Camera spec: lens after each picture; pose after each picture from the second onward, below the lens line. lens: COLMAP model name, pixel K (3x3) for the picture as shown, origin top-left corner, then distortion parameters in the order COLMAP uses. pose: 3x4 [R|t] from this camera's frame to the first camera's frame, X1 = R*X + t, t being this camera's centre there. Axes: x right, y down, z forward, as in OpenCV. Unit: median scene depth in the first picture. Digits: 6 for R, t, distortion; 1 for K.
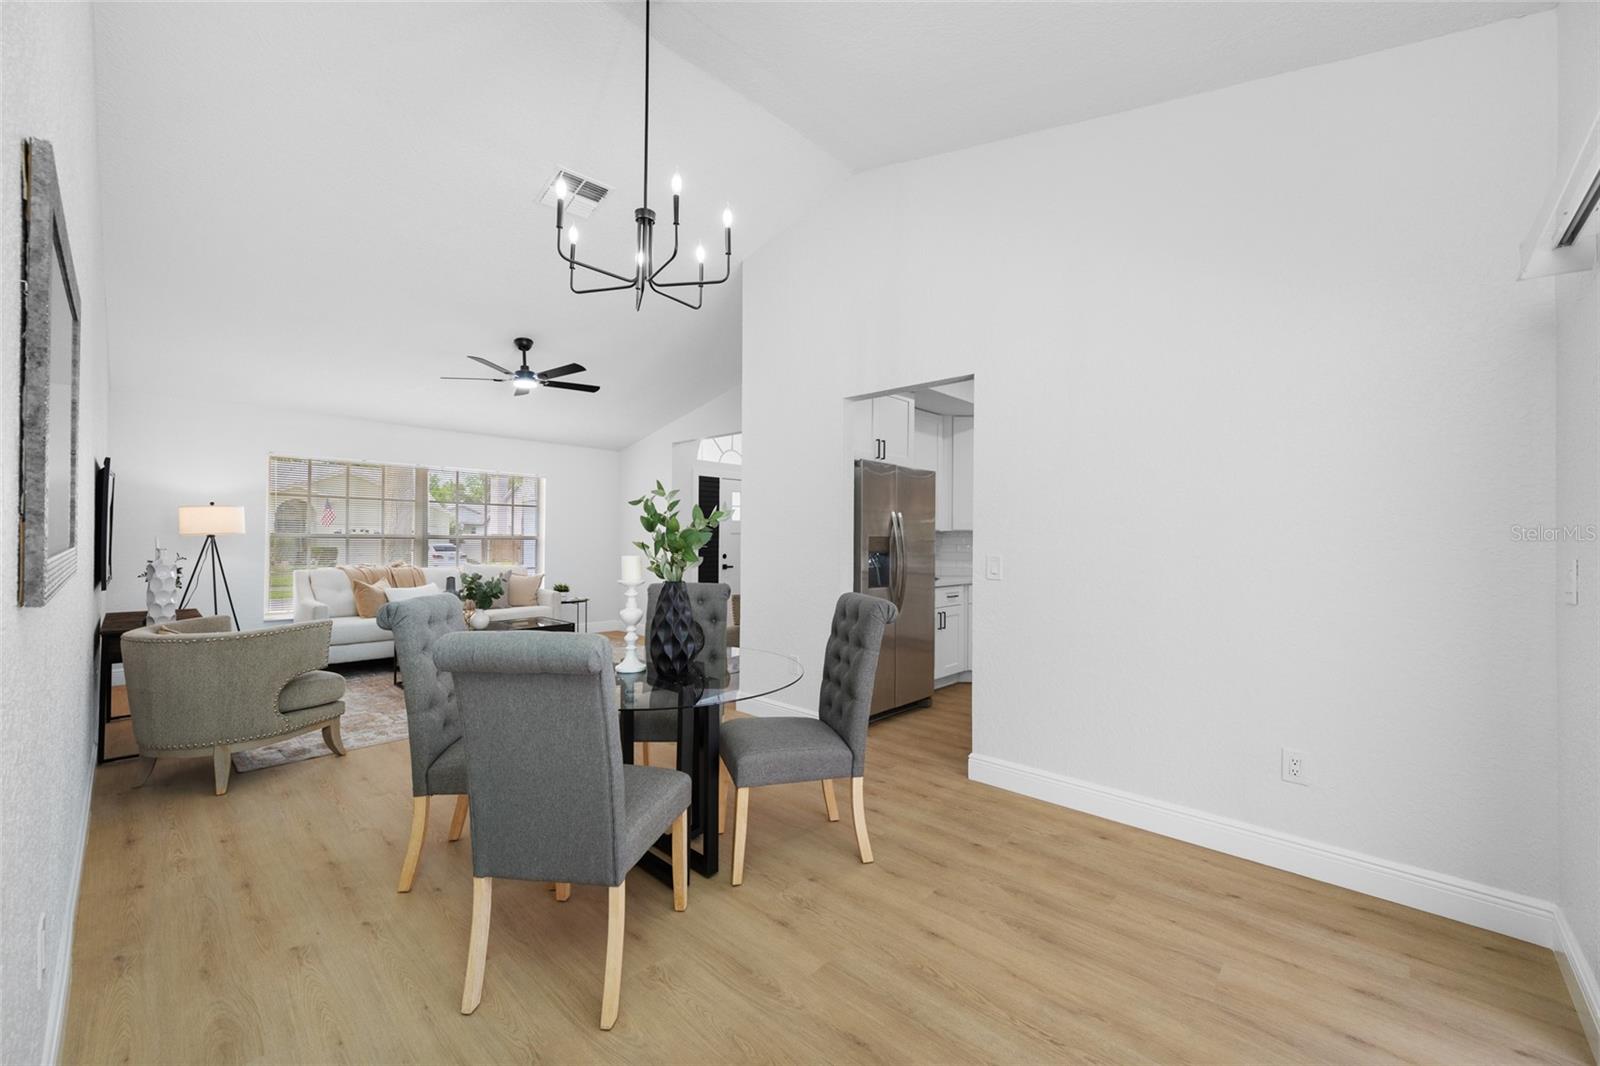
lens RADIAL K [[631.5, 0, 816.1], [0, 631.5, 526.9], [0, 0, 1]] dist [-0.001119, -0.000027]
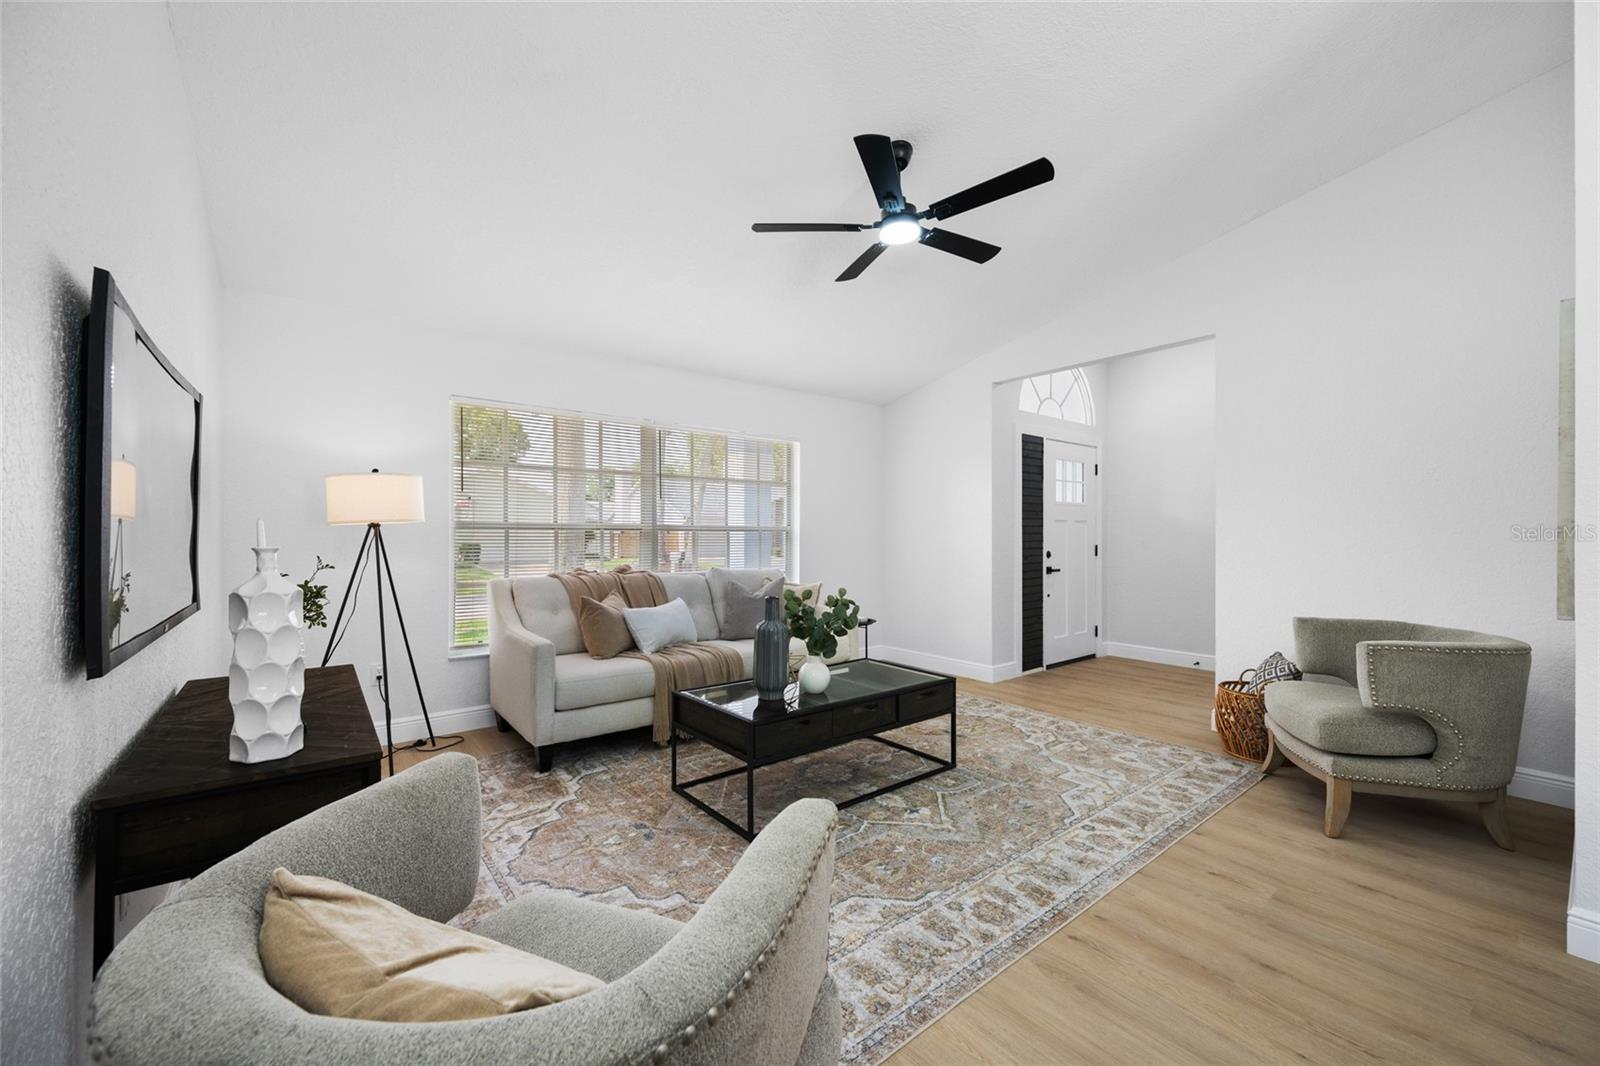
lens RADIAL K [[631.5, 0, 814.1], [0, 631.5, 528.1], [0, 0, 1]] dist [-0.001119, -0.000027]
pose [[0.988288, -0.003383, -0.152566, -0.404032], [0.005783, 0.999866, 0.015290, 0.009172], [0.152494, -0.015993, 0.988175, 0.418764]]
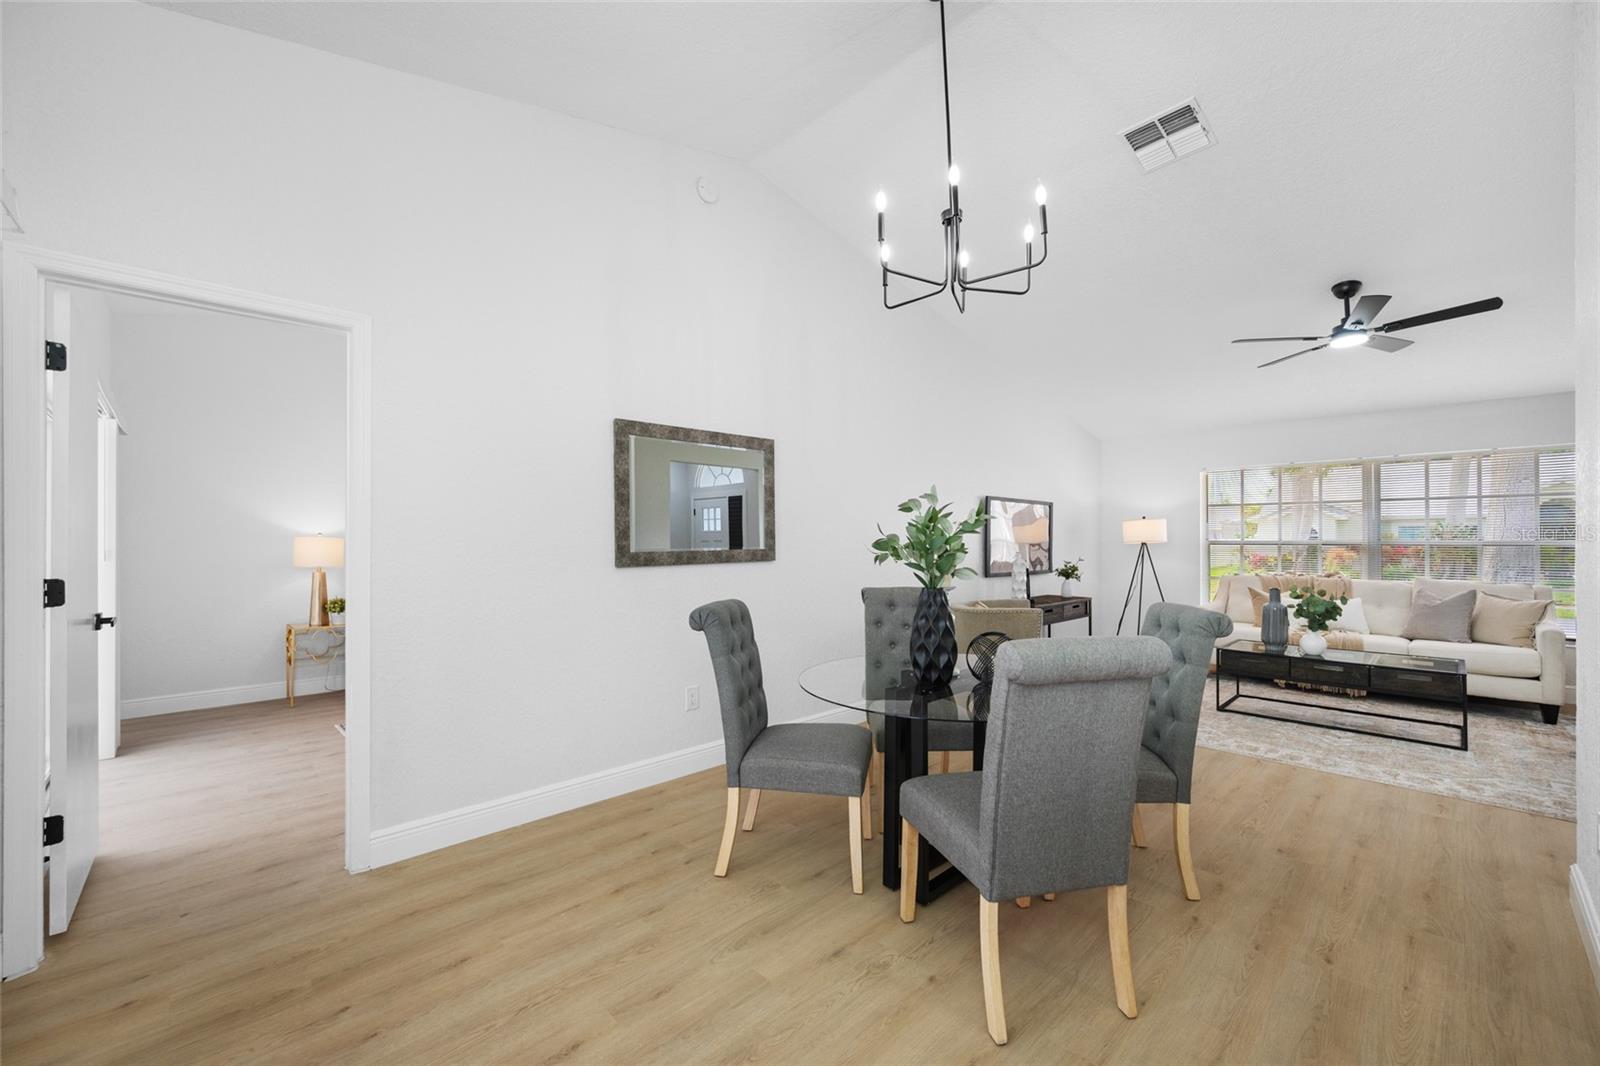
lens RADIAL K [[631.5, 0, 797.0], [0, 631.5, 535.3], [0, 0, 1]] dist [-0.001119, -0.000027]
pose [[-0.070426, -0.019993, -0.997317, 0.313987], [0.019866, 0.999573, -0.021441, 0.009861], [0.997319, -0.021323, -0.069999, 0.356554]]
